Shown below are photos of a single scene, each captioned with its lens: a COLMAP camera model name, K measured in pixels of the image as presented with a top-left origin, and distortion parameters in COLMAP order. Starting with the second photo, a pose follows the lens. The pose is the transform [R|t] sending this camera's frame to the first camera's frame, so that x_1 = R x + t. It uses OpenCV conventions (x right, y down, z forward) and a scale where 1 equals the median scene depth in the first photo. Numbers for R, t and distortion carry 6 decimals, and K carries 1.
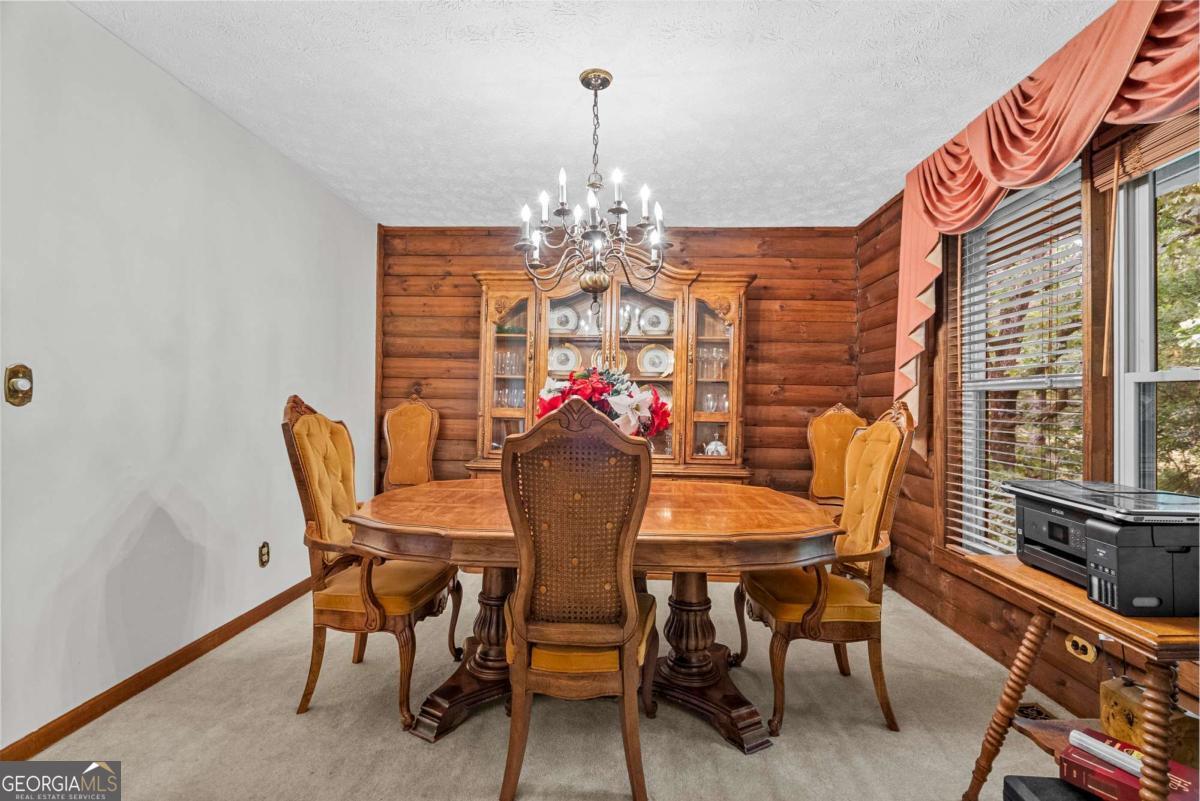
lens RADIAL K [[548.3, 0, 594.0], [0, 548.3, 400.5], [0, 0, 1]] dist [-0.001652, 0.001198]
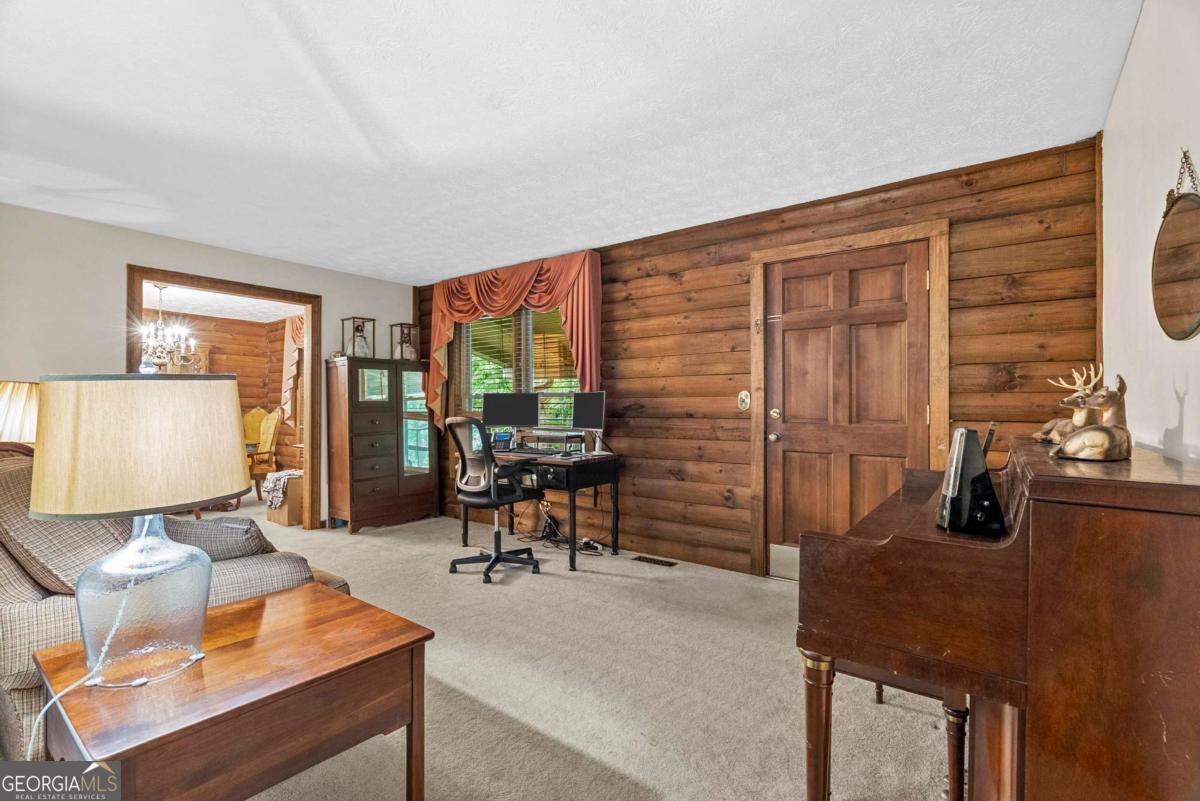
lens RADIAL K [[548.3, 0, 596.3], [0, 548.3, 403.6], [0, 0, 1]] dist [-0.001652, 0.001198]
pose [[0.558593, 0.001090, 0.829441, -0.565747], [-0.002716, 0.999996, 0.000516, -0.010747], [-0.829438, -0.002541, 0.558594, -1.237911]]
